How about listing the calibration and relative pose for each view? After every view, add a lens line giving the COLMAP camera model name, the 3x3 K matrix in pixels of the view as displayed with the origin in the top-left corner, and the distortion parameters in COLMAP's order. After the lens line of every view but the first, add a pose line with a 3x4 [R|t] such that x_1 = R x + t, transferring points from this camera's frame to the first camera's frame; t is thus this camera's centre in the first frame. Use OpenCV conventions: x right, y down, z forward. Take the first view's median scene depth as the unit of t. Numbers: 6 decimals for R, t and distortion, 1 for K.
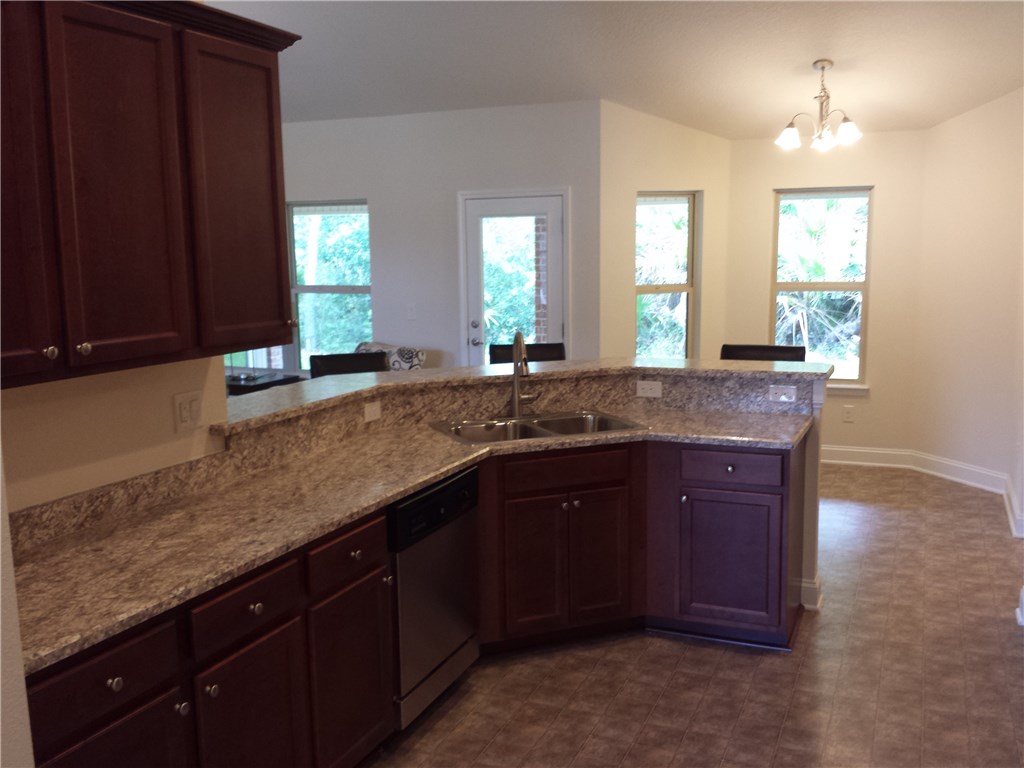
lens RADIAL K [[968.0, 0, 502.2], [0, 968.0, 387.7], [0, 0, 1]] dist [0.031558, 0.000000]
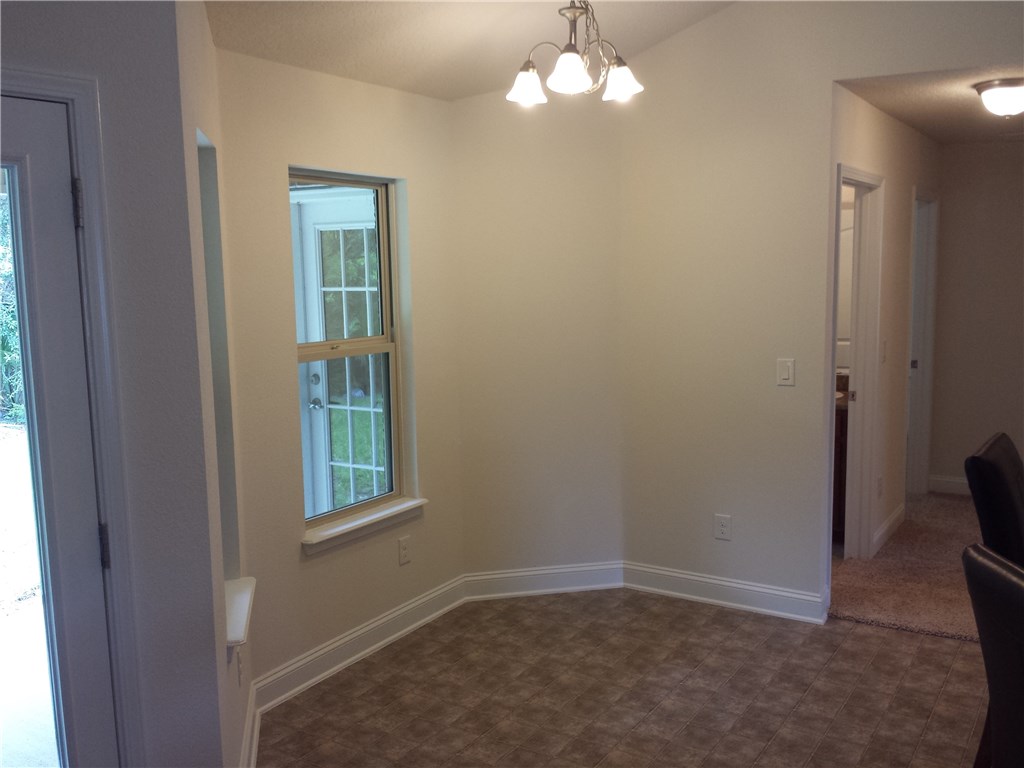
lens RADIAL K [[968.0, 0, 508.0], [0, 968.0, 380.9], [0, 0, 1]] dist [0.031558, 0.000000]
pose [[0.125705, -0.107024, 0.986278, -0.462656], [0.151437, 0.984583, 0.087538, -0.252743], [-0.980441, 0.138355, 0.139974, 1.774040]]
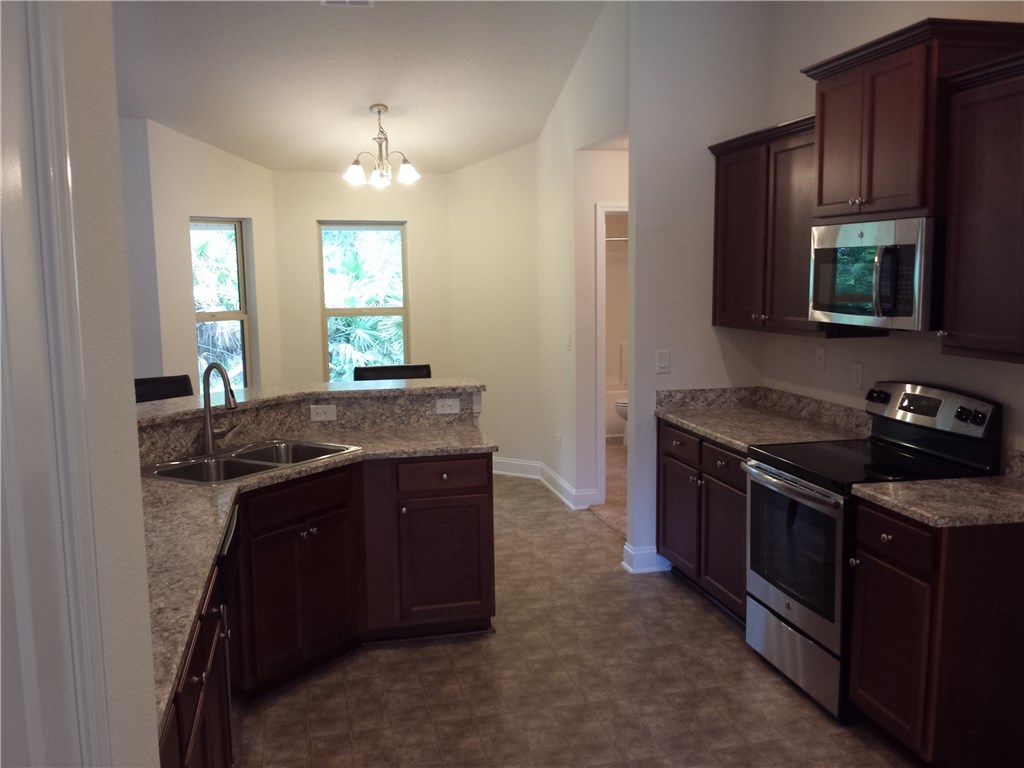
lens RADIAL K [[968.0, 0, 514.6], [0, 968.0, 388.3], [0, 0, 1]] dist [0.031558, 0.000000]
pose [[0.808326, -0.069446, 0.584624, -0.378980], [0.085810, 0.996311, -0.000296, -0.009437], [-0.582448, 0.050405, 0.811304, 0.072064]]
